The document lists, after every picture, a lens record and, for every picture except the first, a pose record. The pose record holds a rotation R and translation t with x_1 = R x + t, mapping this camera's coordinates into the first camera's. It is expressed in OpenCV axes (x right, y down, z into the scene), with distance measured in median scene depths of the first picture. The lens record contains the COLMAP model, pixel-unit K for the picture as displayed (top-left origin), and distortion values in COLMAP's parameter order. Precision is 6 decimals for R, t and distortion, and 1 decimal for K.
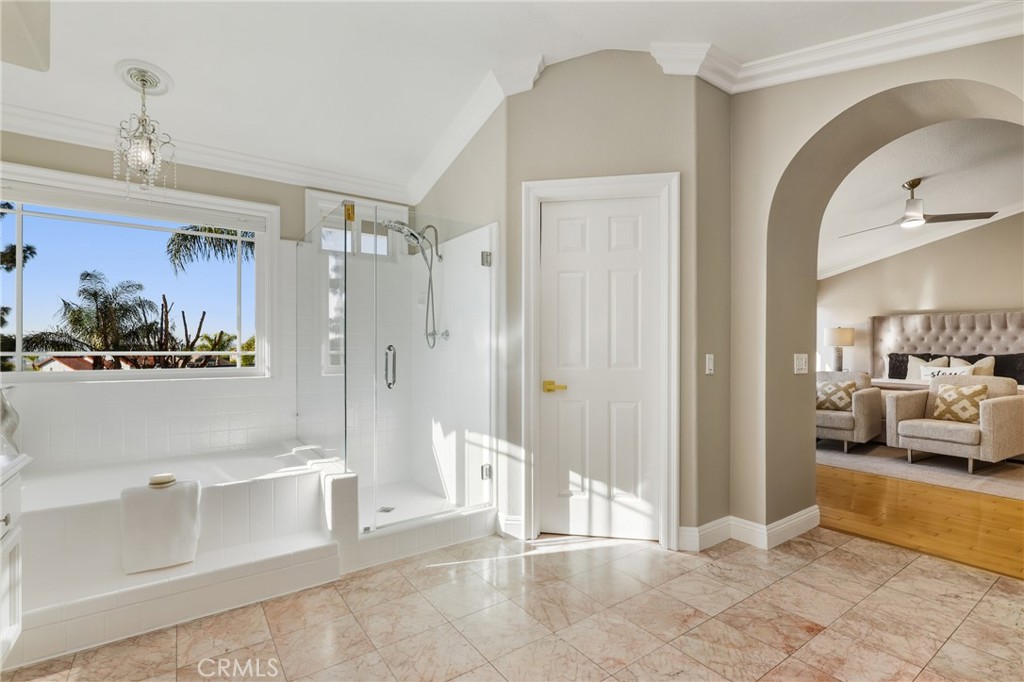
lens RADIAL K [[470.6, 0, 517.1], [0, 470.6, 353.7], [0, 0, 1]] dist [-0.001209, -0.000239]
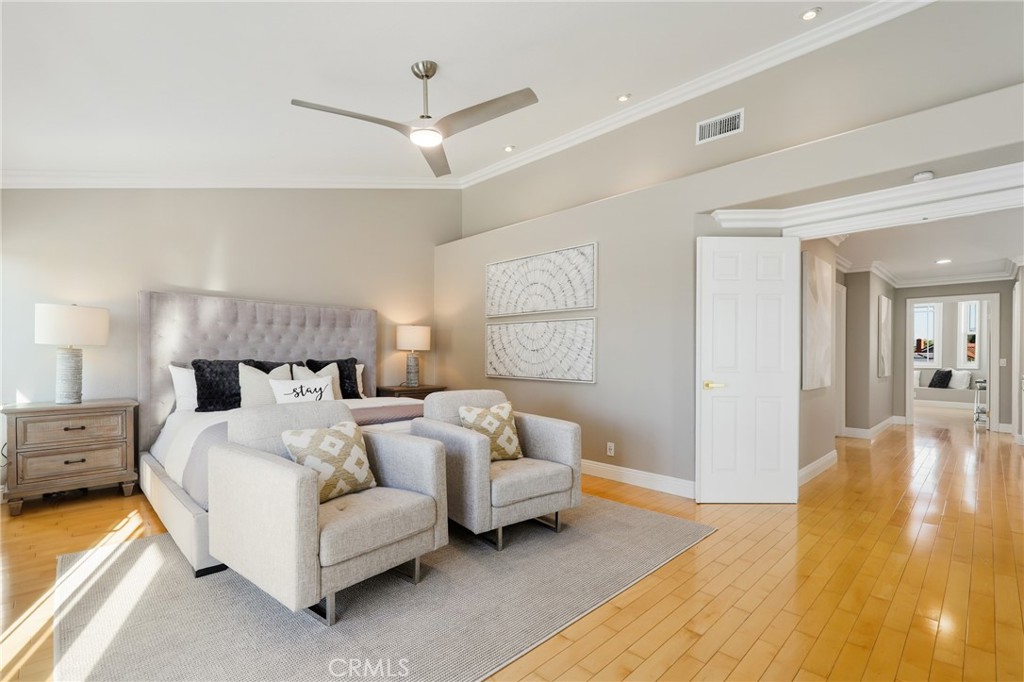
lens RADIAL K [[470.6, 0, 517.1], [0, 470.6, 353.7], [0, 0, 1]] dist [-0.001209, -0.000239]
pose [[-0.169129, 0.000793, 0.985594, 0.179863], [0.004904, 0.999988, 0.000037, -0.006969], [-0.985582, 0.004840, -0.169131, 0.756983]]
